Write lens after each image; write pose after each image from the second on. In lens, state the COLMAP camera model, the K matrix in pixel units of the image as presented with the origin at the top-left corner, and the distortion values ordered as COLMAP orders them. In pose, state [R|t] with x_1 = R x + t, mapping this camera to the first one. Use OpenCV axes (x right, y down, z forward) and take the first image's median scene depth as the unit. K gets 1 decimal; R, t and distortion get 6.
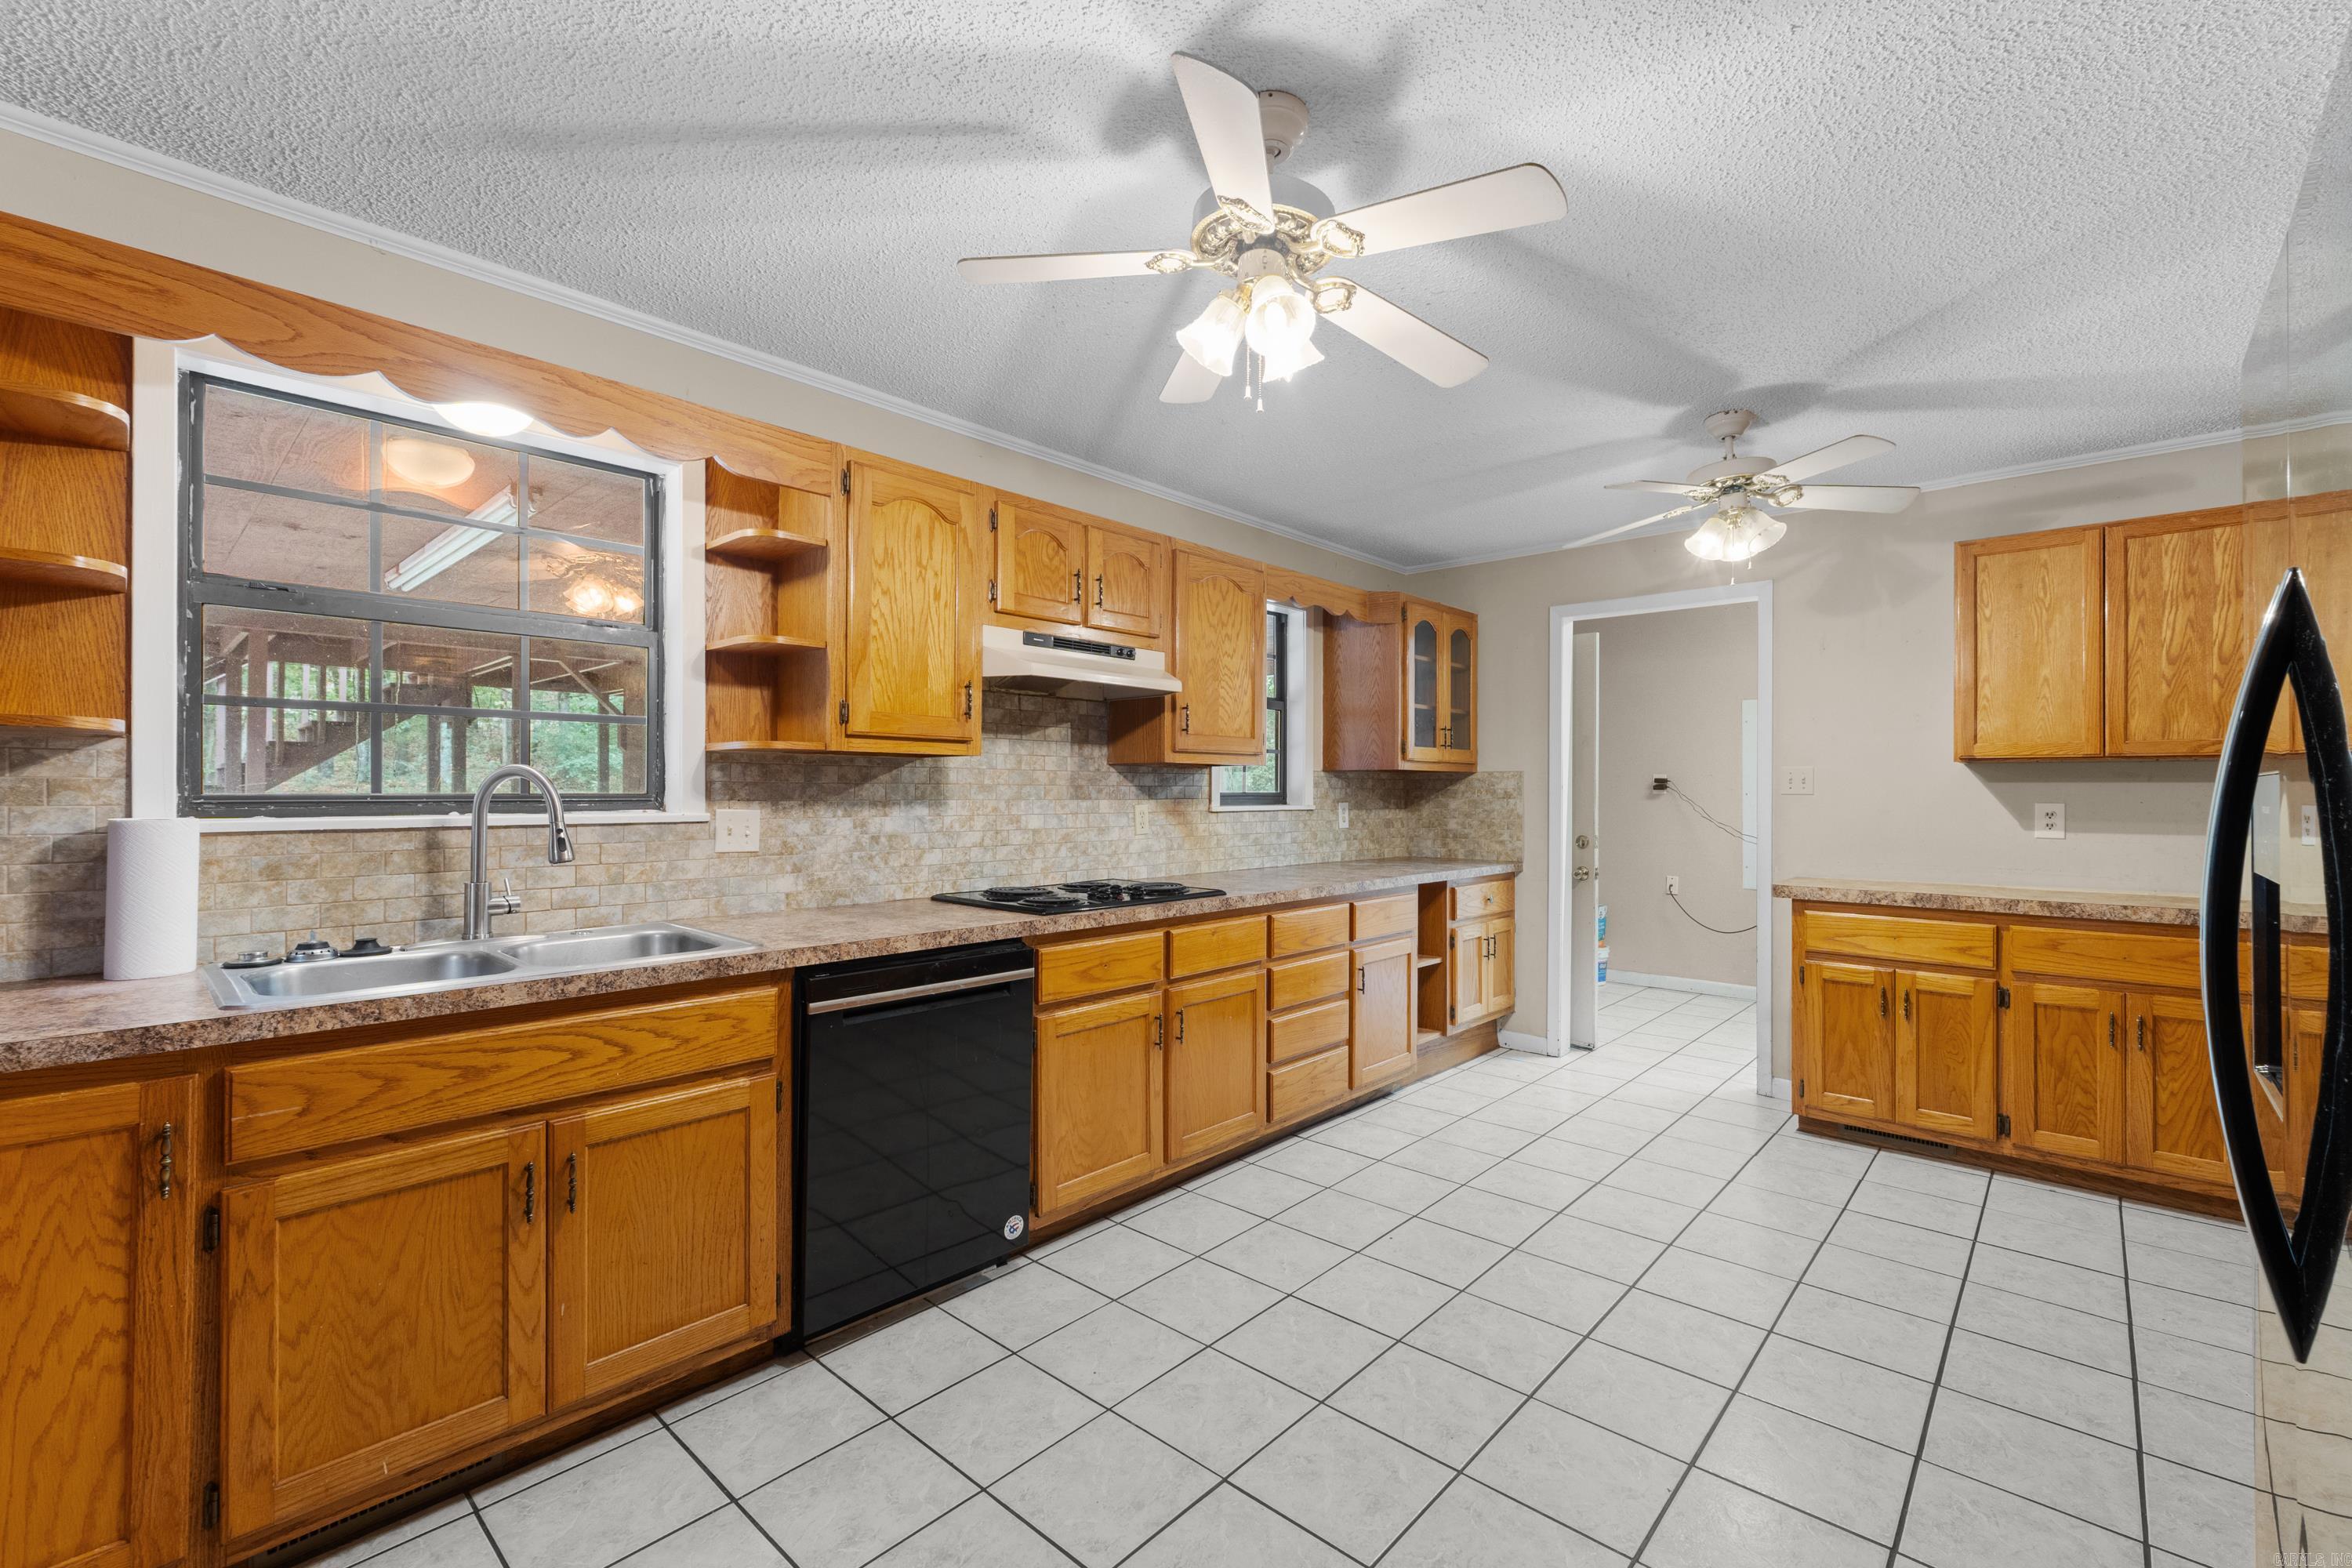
lens RADIAL K [[998.3, 0, 1197.2], [0, 998.3, 787.8], [0, 0, 1]] dist [0.002376, 0.000349]
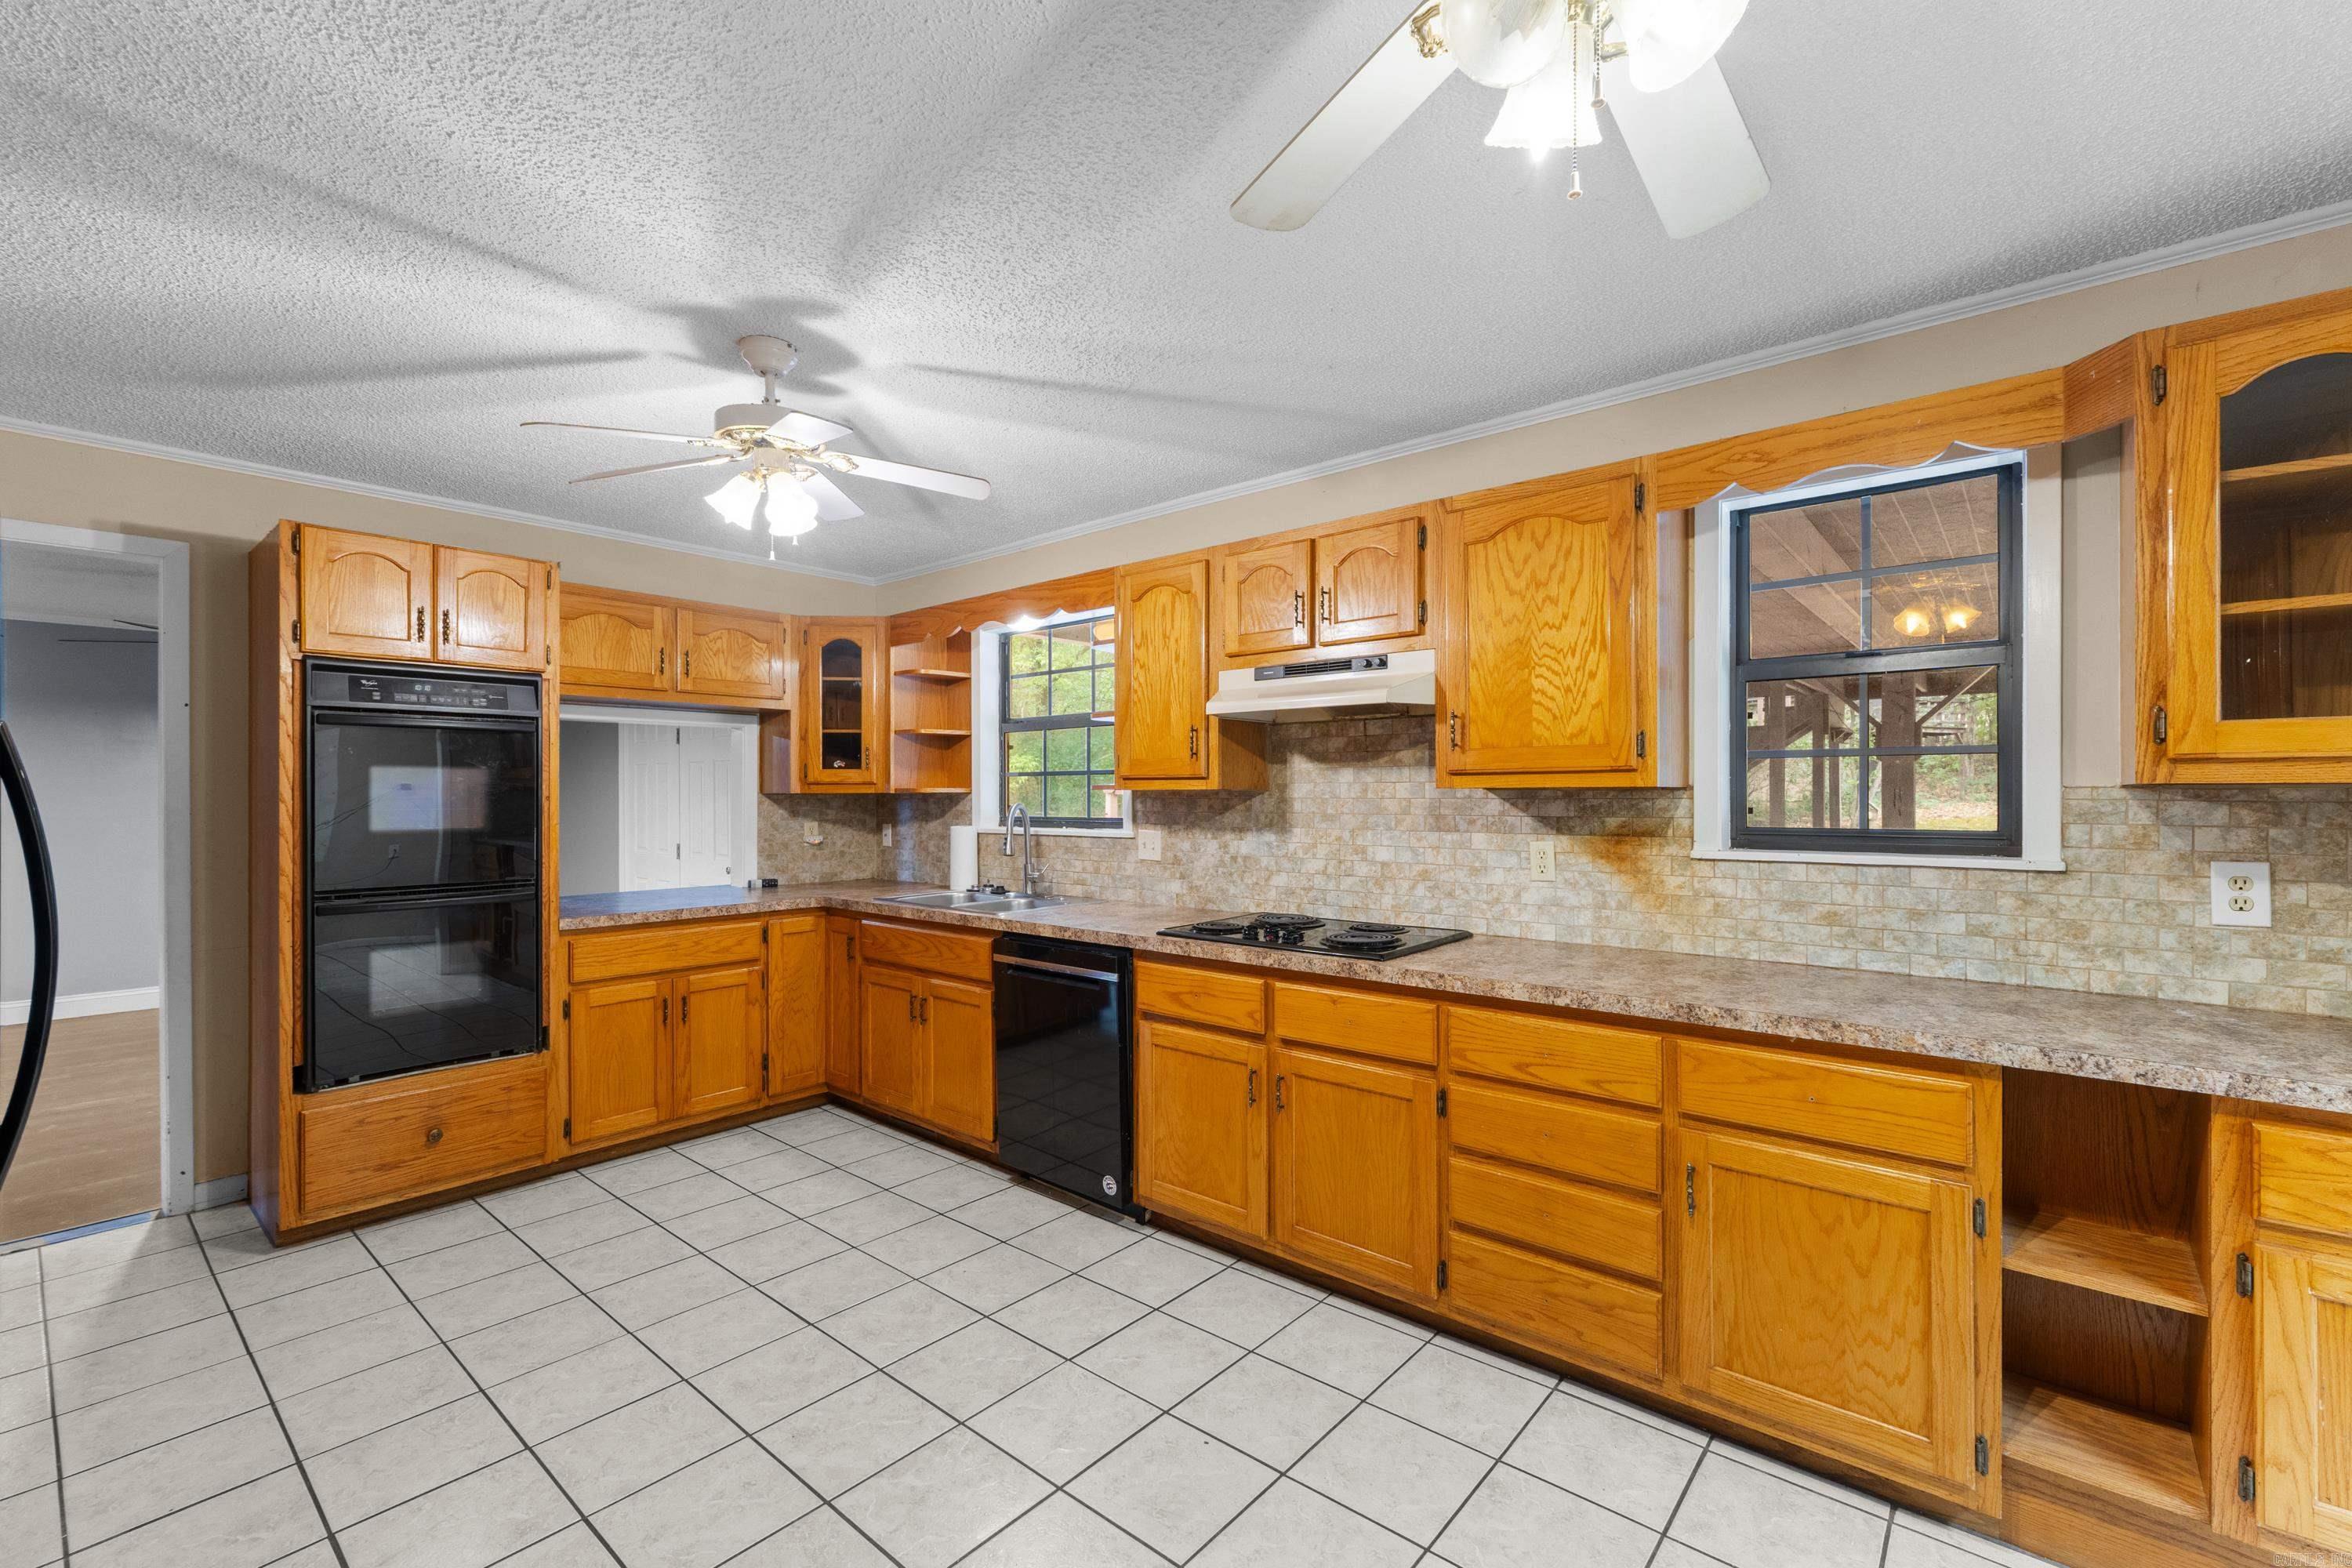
lens RADIAL K [[998.3, 0, 1183.0], [0, 998.3, 795.1], [0, 0, 1]] dist [0.002376, 0.000349]
pose [[0.022103, -0.002100, -0.999753, 0.992965], [0.007200, 0.999972, -0.001941, -0.026295], [0.999730, -0.007155, 0.022118, 1.034874]]
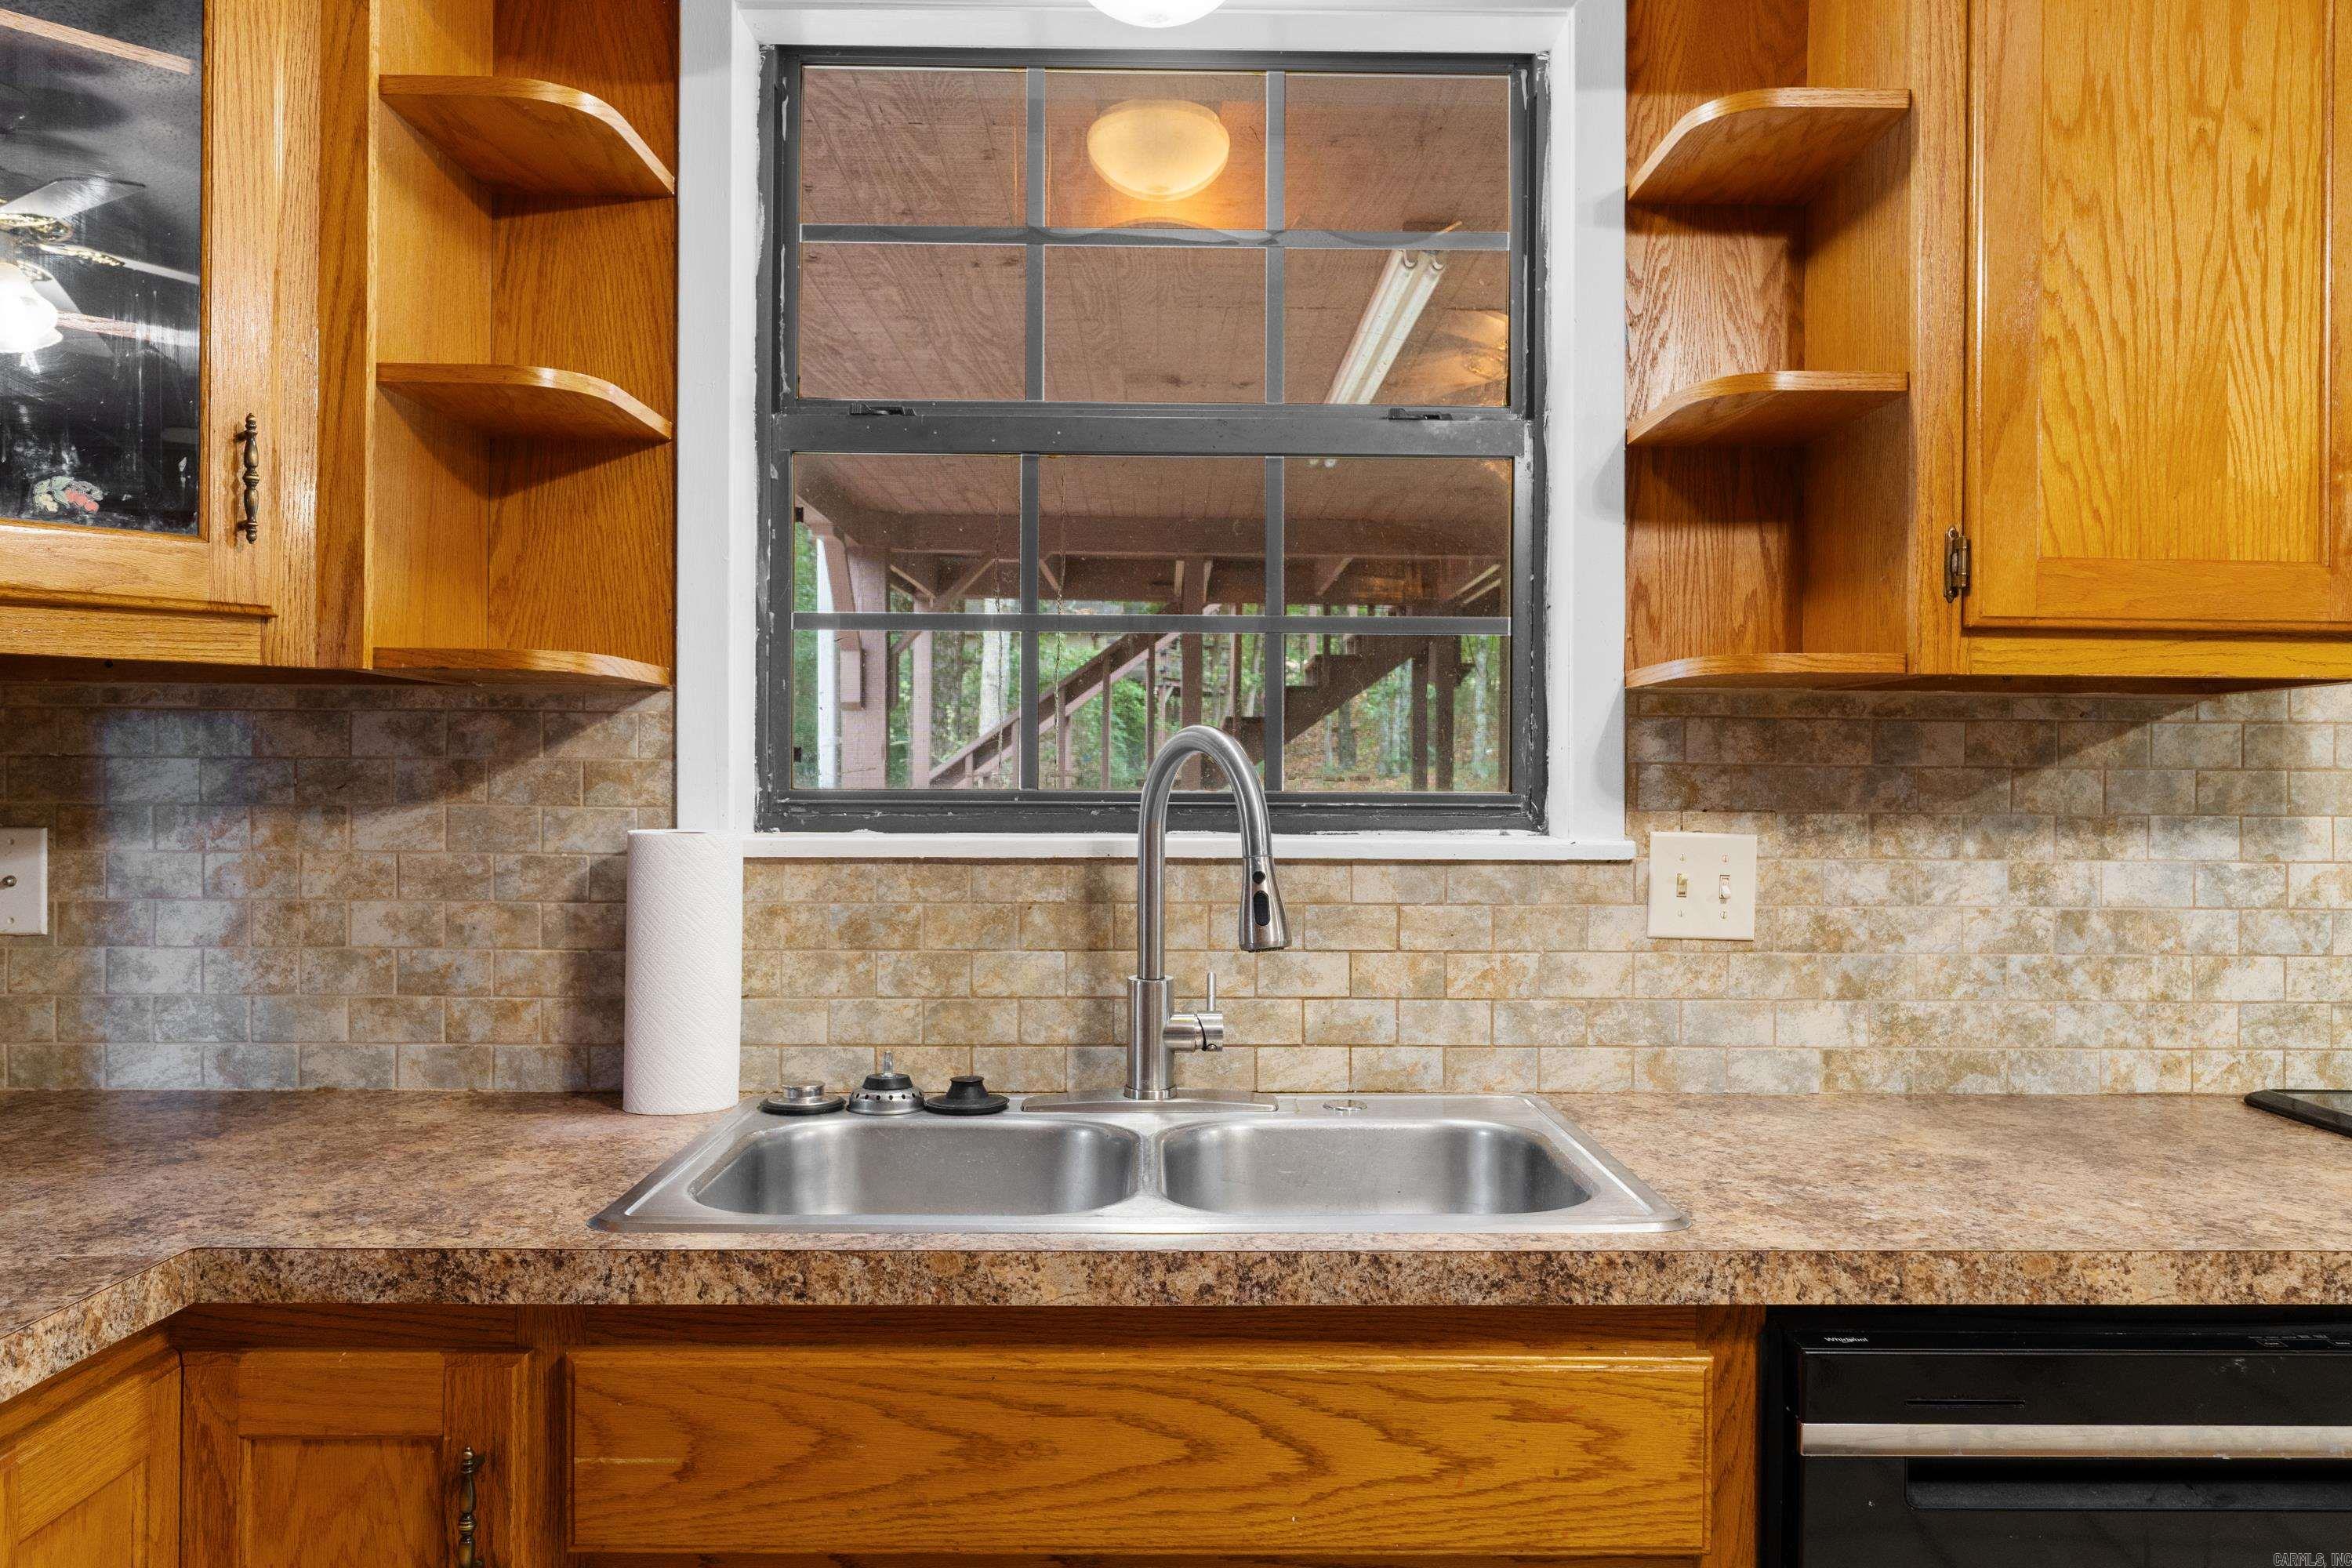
lens RADIAL K [[1806.7, 0, 1192.0], [0, 1806.7, 782.7], [0, 0, 1]] dist [-0.004745, 0.006880]
pose [[0.687090, 0.000757, -0.726572, -0.073614], [-0.002309, 0.999997, -0.001141, 0.002892], [0.726569, 0.002461, 0.687089, 0.356040]]
